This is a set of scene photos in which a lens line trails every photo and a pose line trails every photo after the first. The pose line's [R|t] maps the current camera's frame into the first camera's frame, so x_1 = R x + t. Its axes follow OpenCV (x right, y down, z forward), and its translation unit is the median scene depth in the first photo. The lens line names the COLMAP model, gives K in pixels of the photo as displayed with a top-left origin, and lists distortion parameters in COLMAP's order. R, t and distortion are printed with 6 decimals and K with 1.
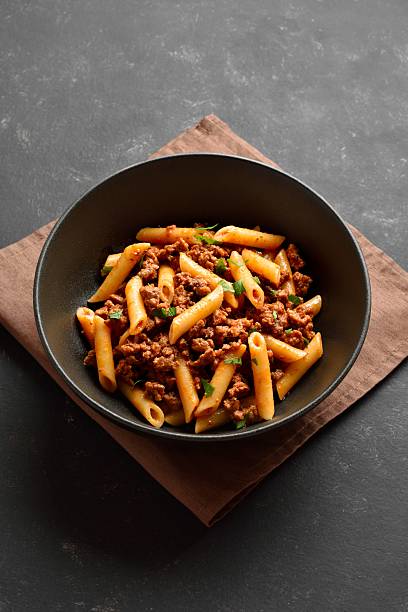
lens RADIAL K [[1074.1, 0, 204.0], [0, 1074.1, 306.0], [0, 0, 1]] dist [0.027080, -0.081302]
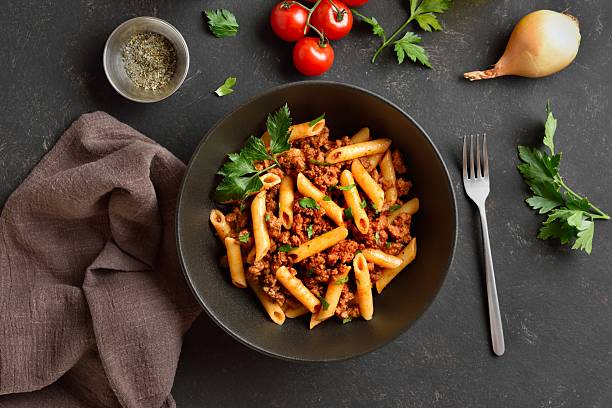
lens RADIAL K [[1074.1, 0, 306.0], [0, 1074.1, 204.0], [0, 0, 1]] dist [0.027080, -0.081302]
pose [[0.999716, 0.014194, -0.019147, 0.009150], [-0.000230, 0.809065, 0.587719, -0.718345], [0.023833, -0.587548, 0.808838, 0.055126]]
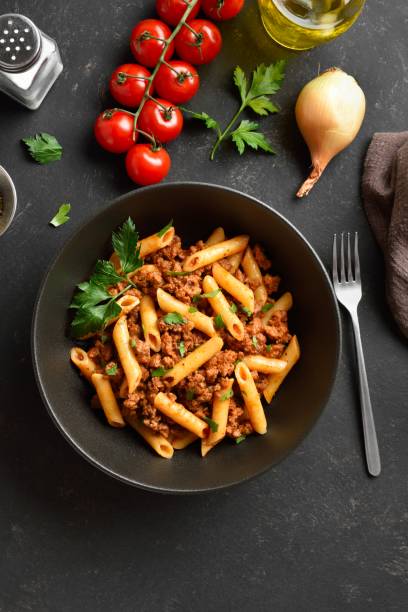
lens RADIAL K [[1074.1, 0, 204.0], [0, 1074.1, 306.0], [0, 0, 1]] dist [0.027080, -0.081302]
pose [[0.983033, -0.181446, 0.026909, -0.007835], [0.138390, 0.829917, 0.540450, -0.613869], [-0.120395, -0.527556, 0.840946, 0.108706]]
